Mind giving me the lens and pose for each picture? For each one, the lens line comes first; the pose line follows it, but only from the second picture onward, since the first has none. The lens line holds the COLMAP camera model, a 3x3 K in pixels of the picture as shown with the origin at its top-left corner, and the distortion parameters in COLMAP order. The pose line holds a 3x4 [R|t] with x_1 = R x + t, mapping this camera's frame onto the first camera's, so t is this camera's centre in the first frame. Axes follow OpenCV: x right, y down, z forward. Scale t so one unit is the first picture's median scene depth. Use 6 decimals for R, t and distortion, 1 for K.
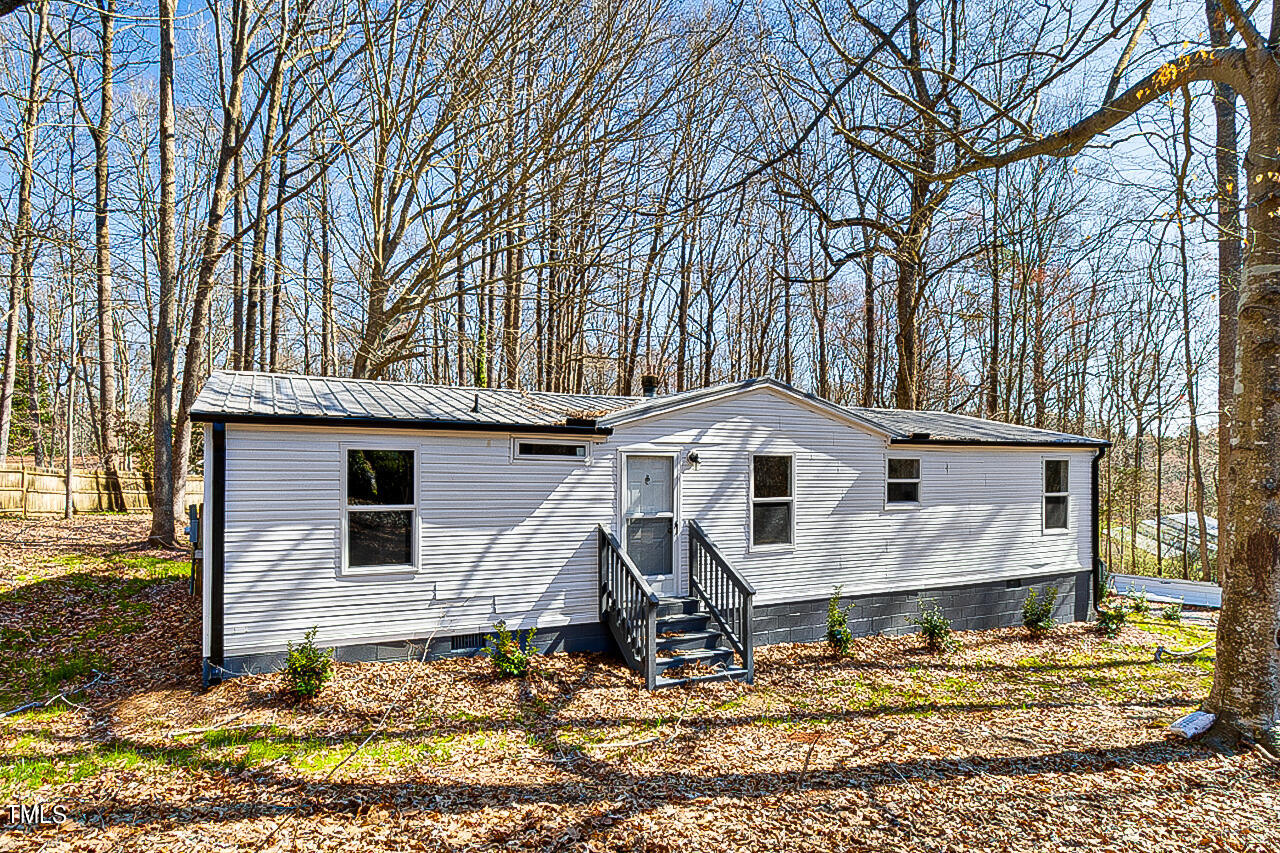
lens RADIAL K [[698.0, 0, 648.9], [0, 698.0, 427.3], [0, 0, 1]] dist [0.001163, -0.001195]
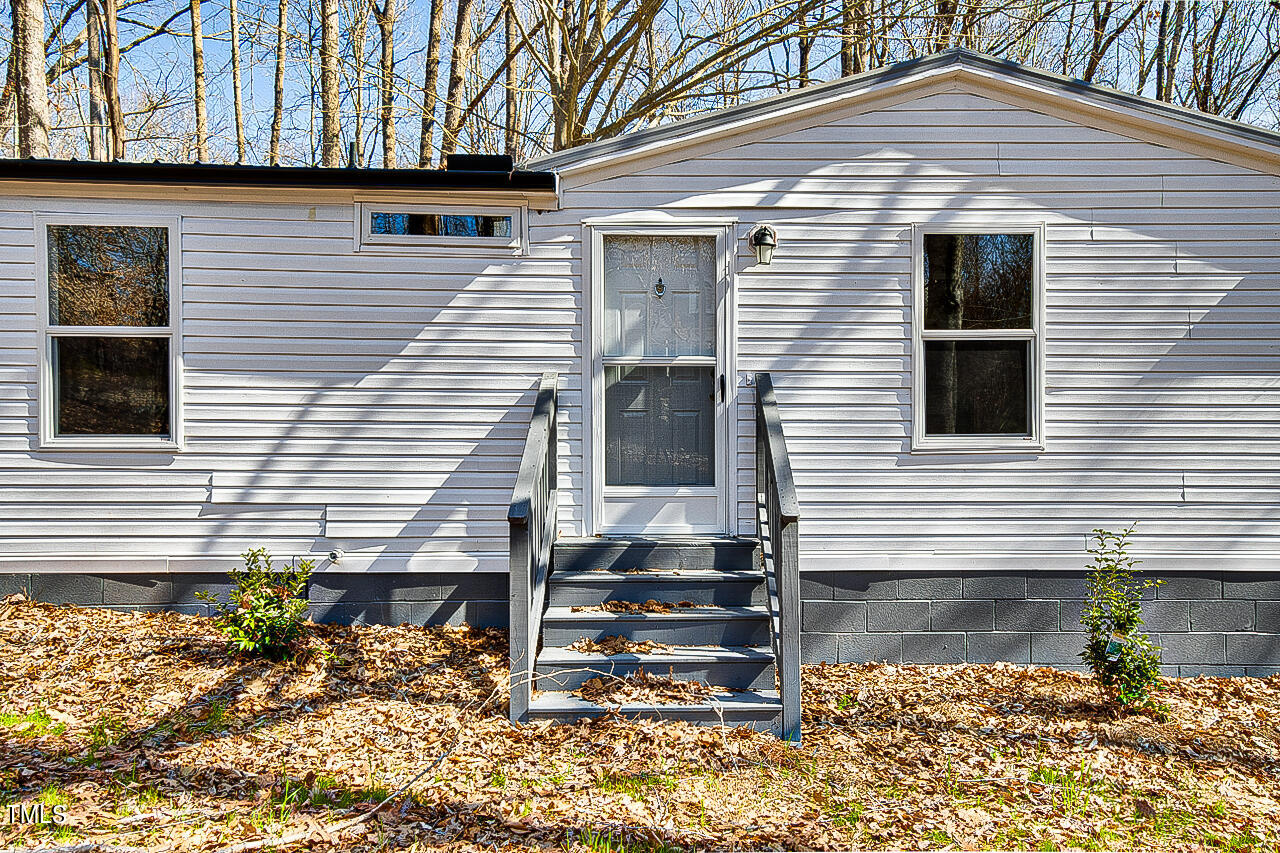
lens RADIAL K [[905.3, 0, 762.3], [0, 905.3, 407.7], [0, 0, 1]] dist [0.046553, 0.002418]
pose [[0.902094, -0.018149, -0.431158, 0.349473], [0.029744, 0.999354, 0.020165, 0.156391], [0.430513, -0.031015, 0.902051, 0.498506]]
